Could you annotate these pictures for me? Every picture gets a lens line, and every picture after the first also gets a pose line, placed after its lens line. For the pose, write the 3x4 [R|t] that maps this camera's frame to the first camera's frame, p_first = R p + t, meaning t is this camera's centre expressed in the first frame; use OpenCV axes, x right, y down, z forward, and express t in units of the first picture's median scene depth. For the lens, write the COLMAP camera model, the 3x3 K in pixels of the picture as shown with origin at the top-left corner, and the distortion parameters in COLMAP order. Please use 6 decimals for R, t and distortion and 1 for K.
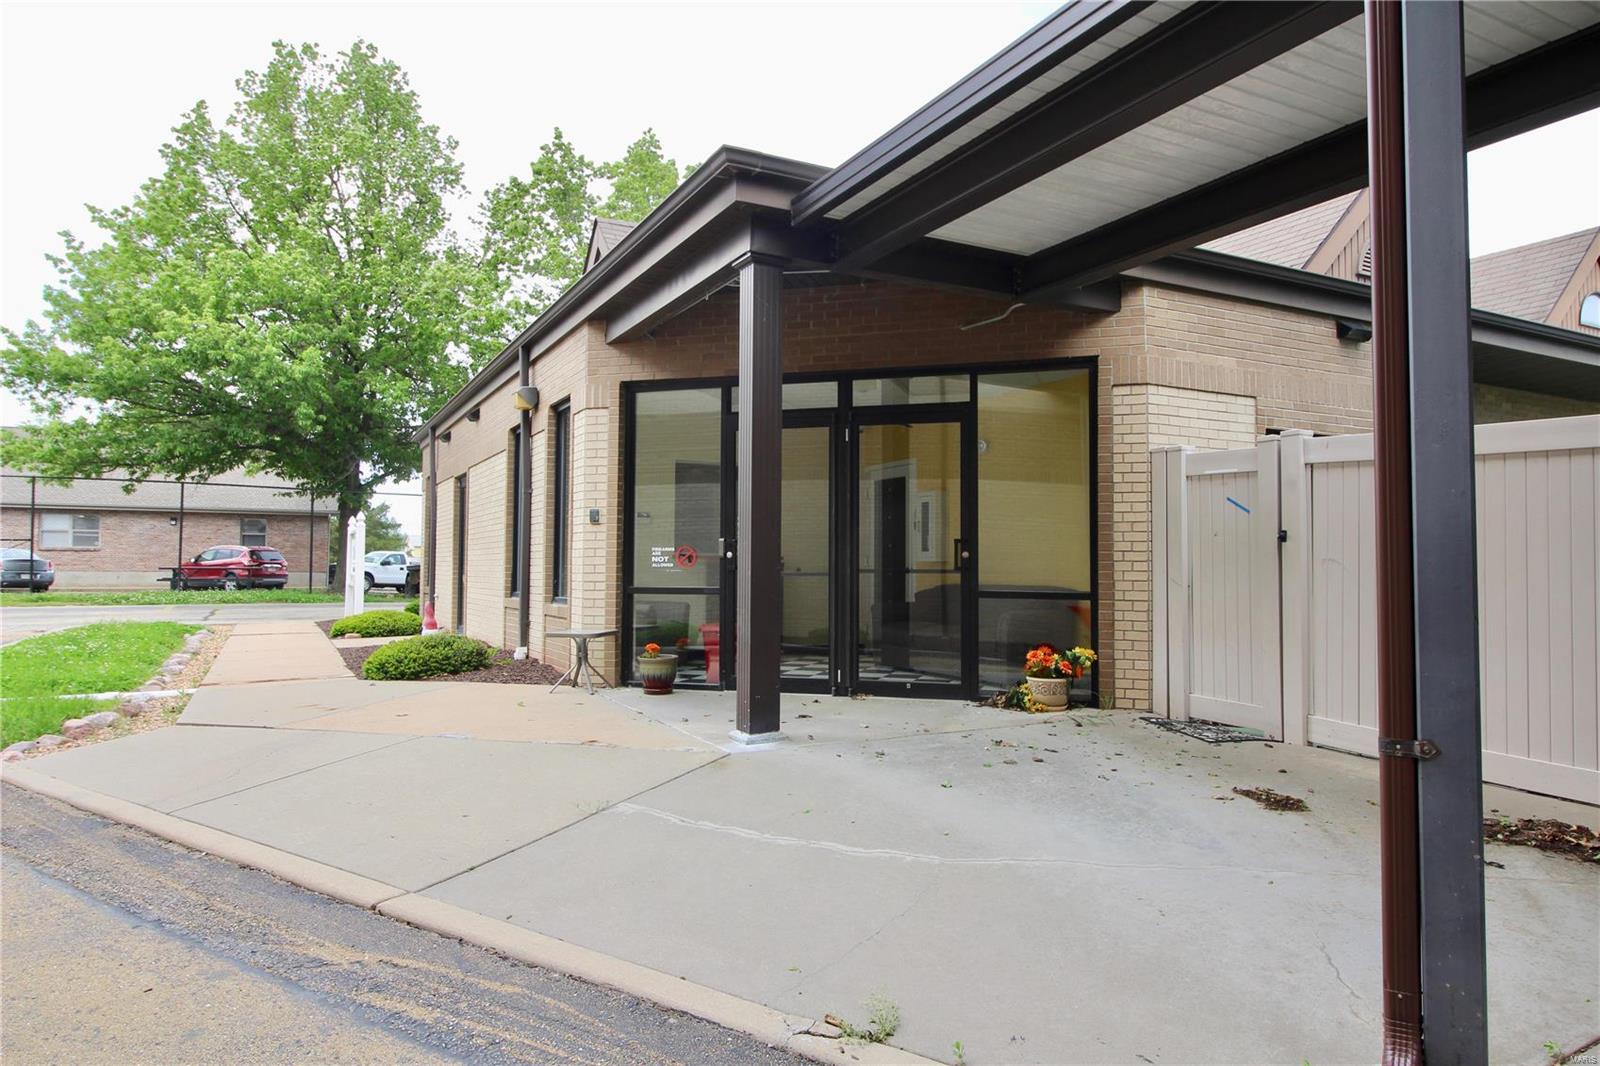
lens RADIAL K [[998.9, 0, 802.7], [0, 998.9, 521.7], [0, 0, 1]] dist [0.000048, -0.002293]
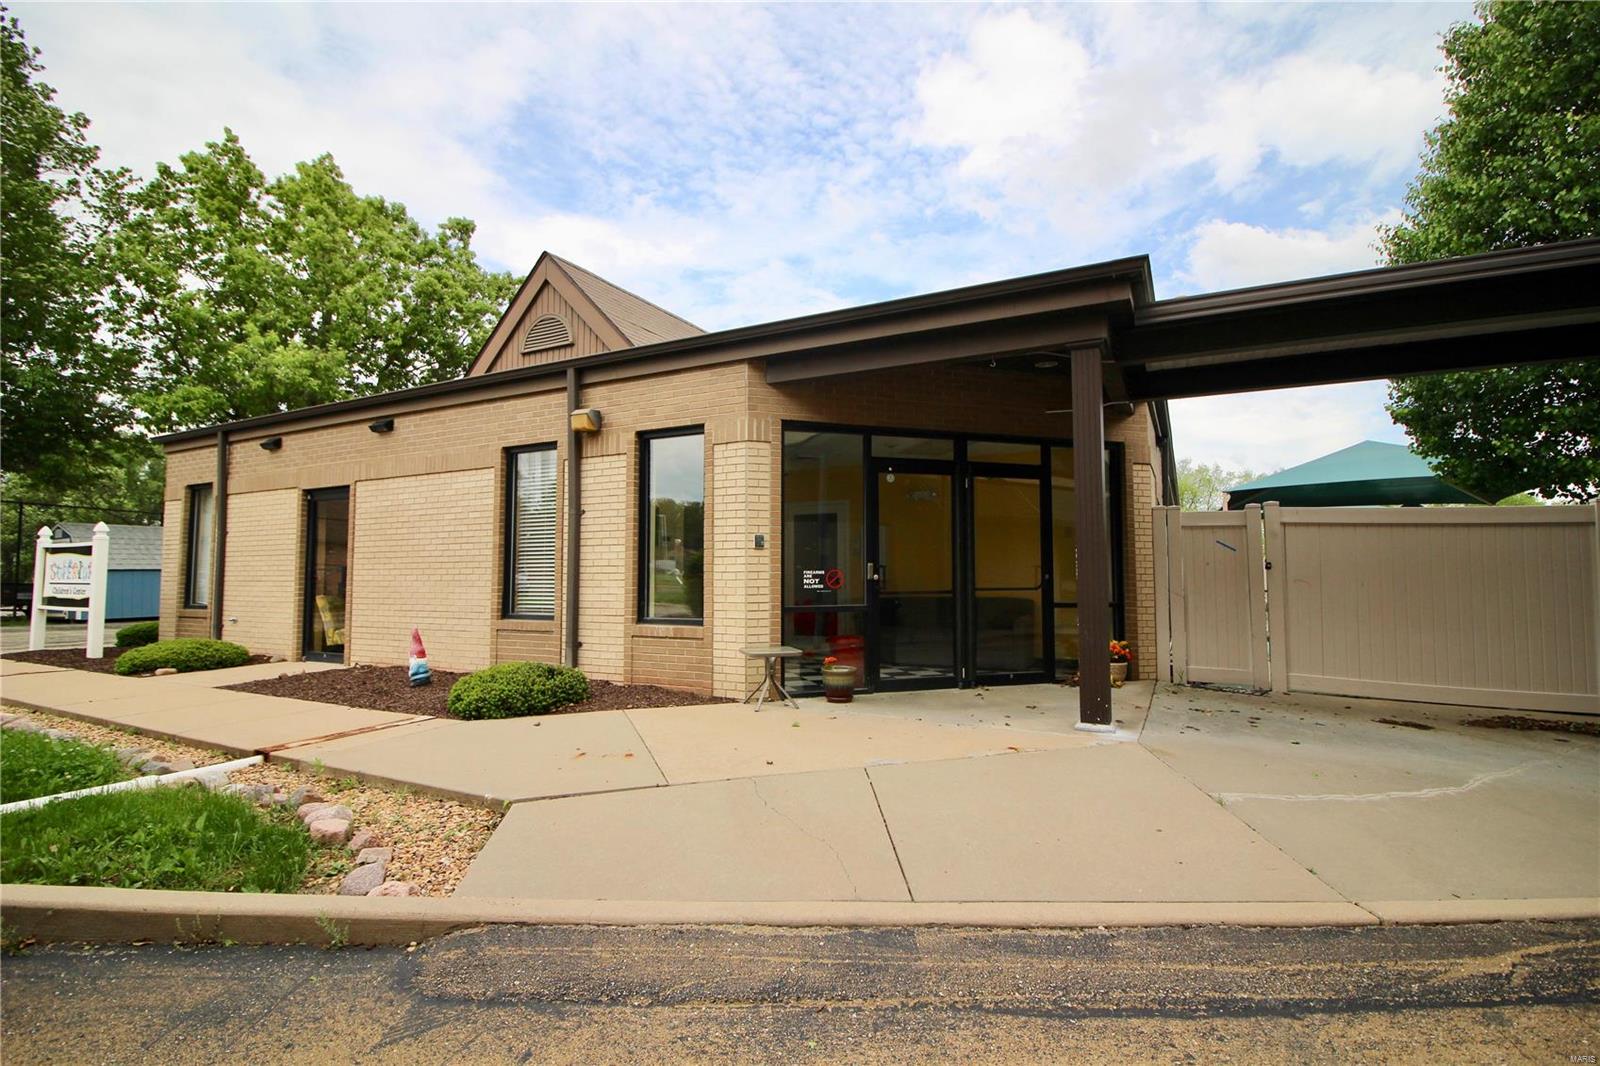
lens RADIAL K [[744.3, 0, 810.8], [0, 744.3, 535.0], [0, 0, 1]] dist [-0.000693, -0.010116]
pose [[0.820446, 0.026824, 0.571095, -0.638506], [-0.020515, 0.999637, -0.017479, 0.000291], [-0.571356, 0.002624, 0.820698, 0.322560]]
